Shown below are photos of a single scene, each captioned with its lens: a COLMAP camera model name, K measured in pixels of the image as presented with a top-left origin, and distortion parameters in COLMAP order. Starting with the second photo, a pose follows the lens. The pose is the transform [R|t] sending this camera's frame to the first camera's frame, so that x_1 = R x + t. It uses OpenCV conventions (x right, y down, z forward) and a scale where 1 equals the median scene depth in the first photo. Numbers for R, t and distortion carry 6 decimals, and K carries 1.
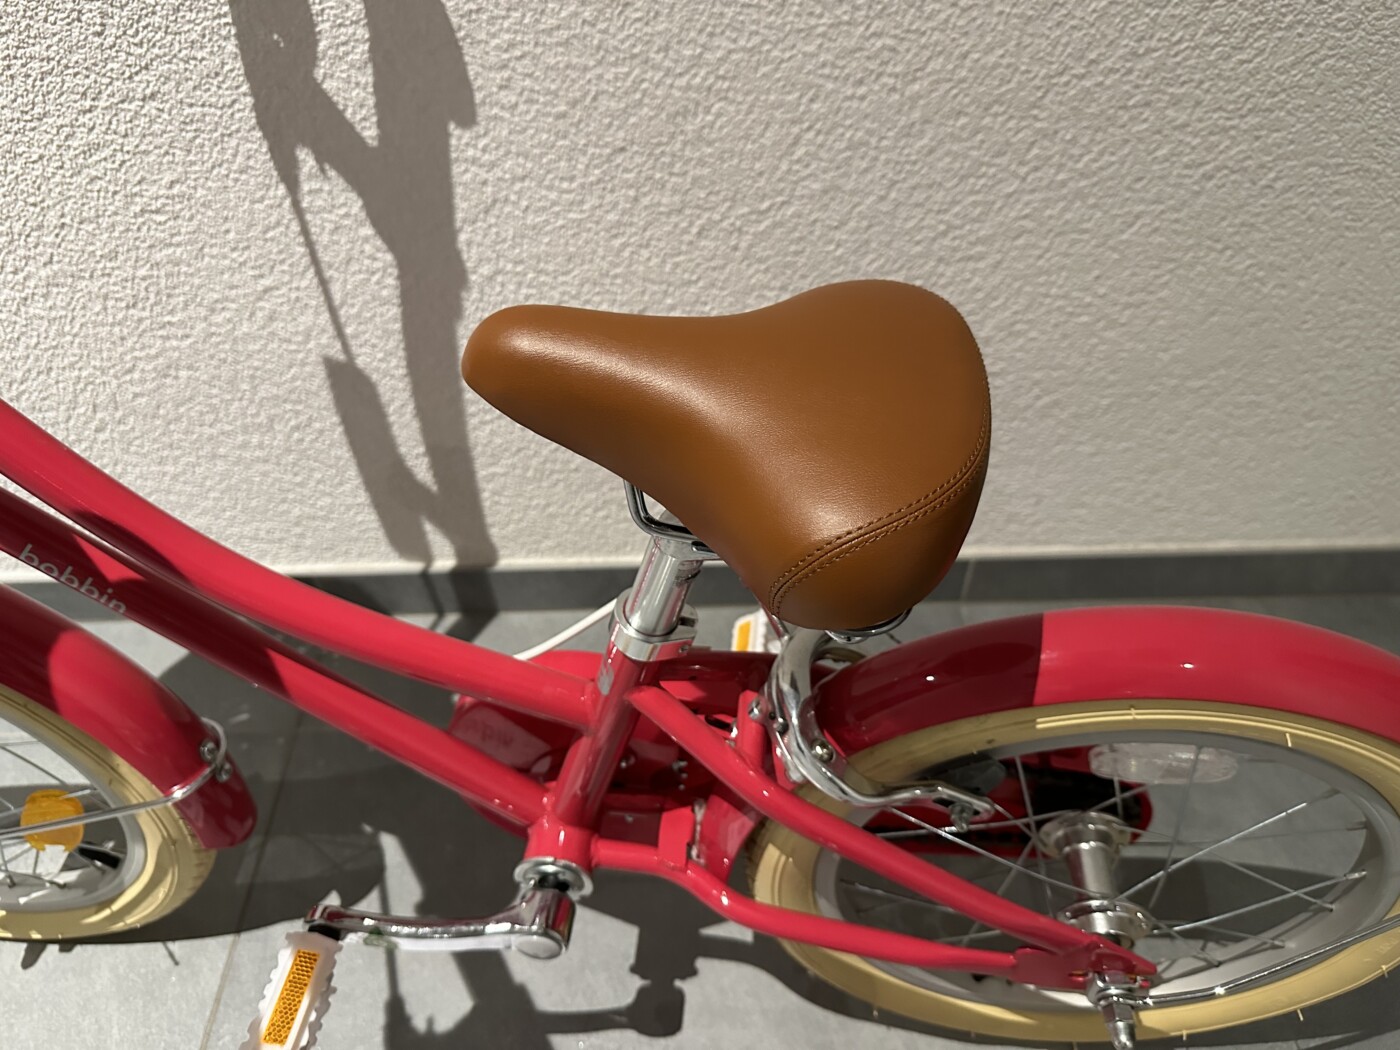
lens RADIAL K [[1000.1, 0, 739.8], [0, 1000.1, 510.8], [0, 0, 1]] dist [-0.030560, -0.003140]
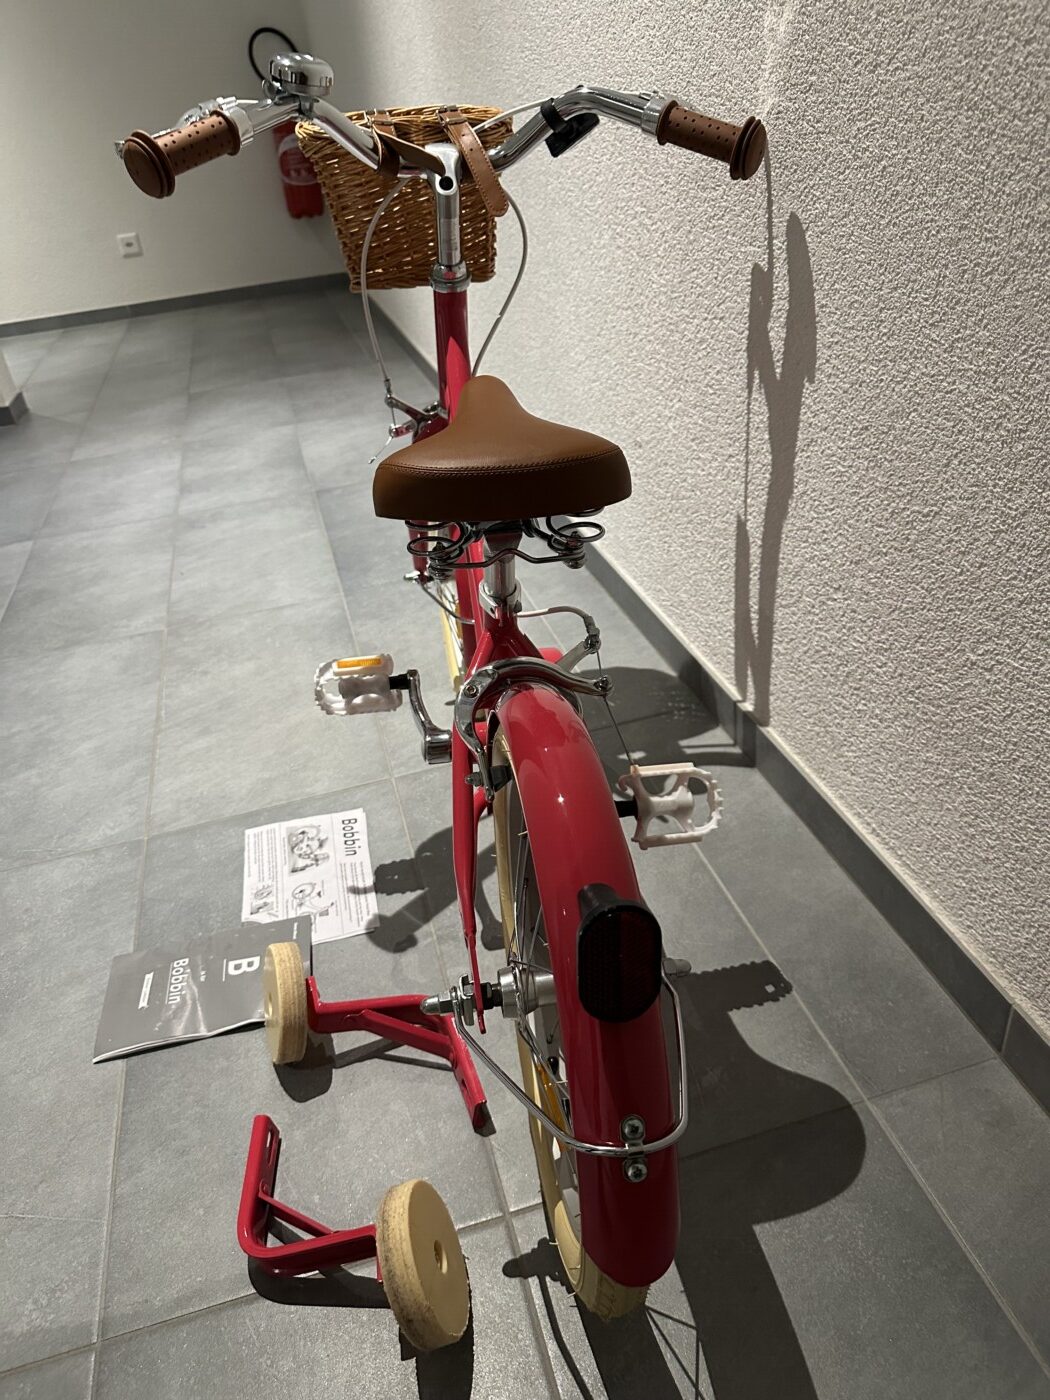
lens RADIAL K [[1004.7, 0, 536.7], [0, 1004.7, 696.4], [0, 0, 1]] dist [-0.004837, -0.009532]
pose [[0.237392, 0.488113, -0.839876, 1.004610], [-0.626296, 0.737811, 0.251772, -0.152435], [0.742562, 0.466242, 0.480853, 0.189761]]
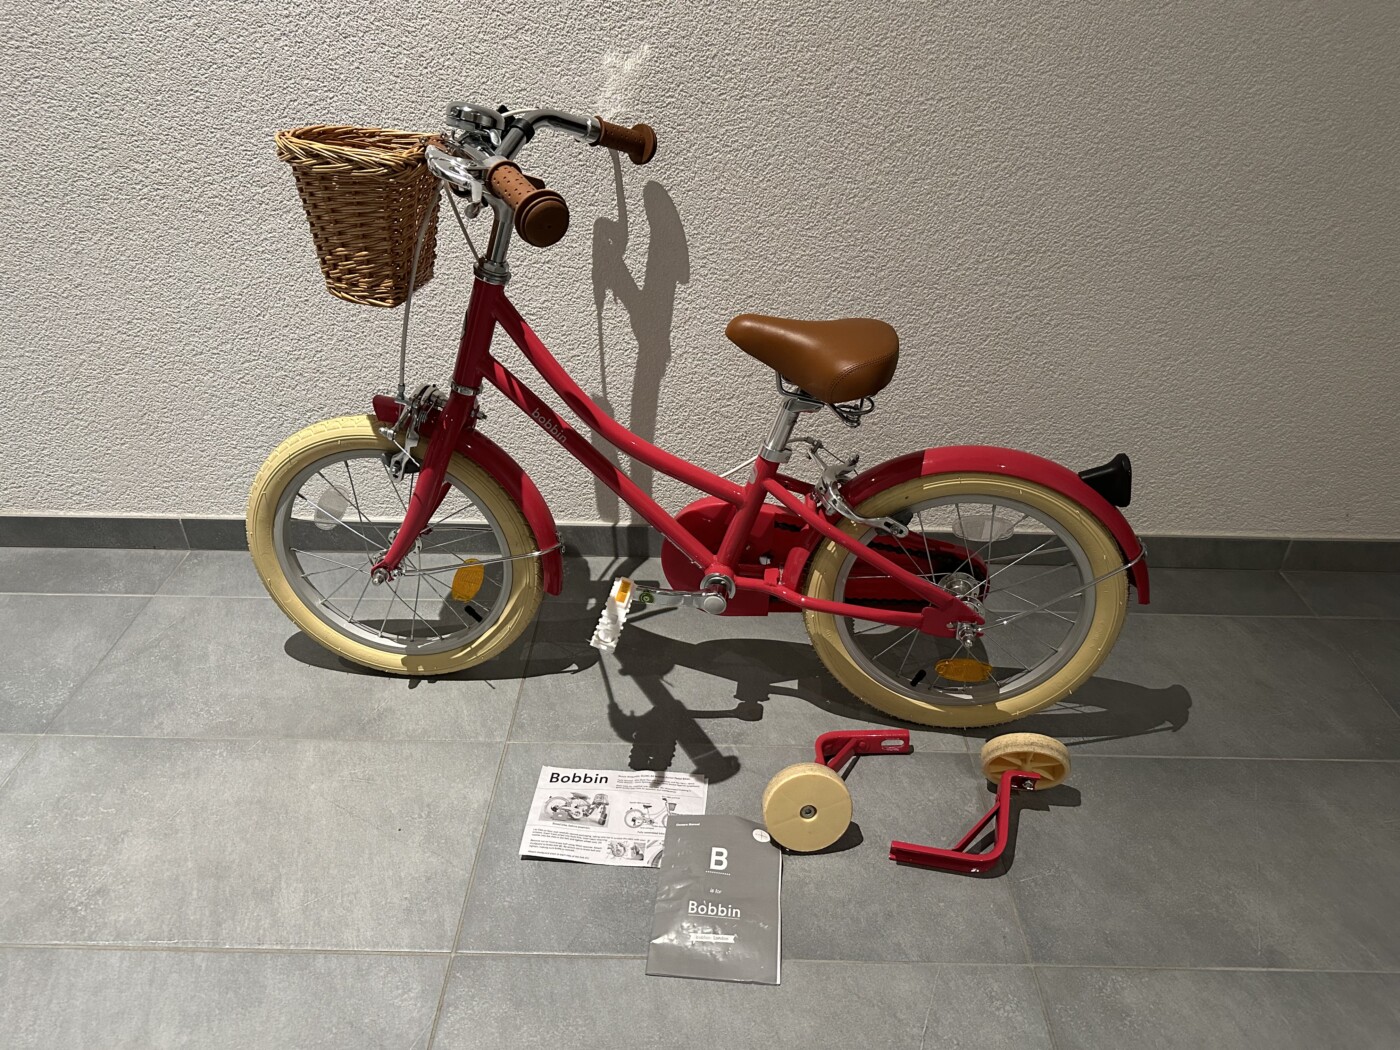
lens RADIAL K [[960.9, 0, 729.3], [0, 960.9, 527.0], [0, 0, 1]] dist [-0.004541, -0.005891]
pose [[0.999234, 0.036870, -0.013093, -0.112114], [-0.038879, 0.973215, -0.226583, 0.593489], [0.004389, 0.226919, 0.973904, -0.923032]]
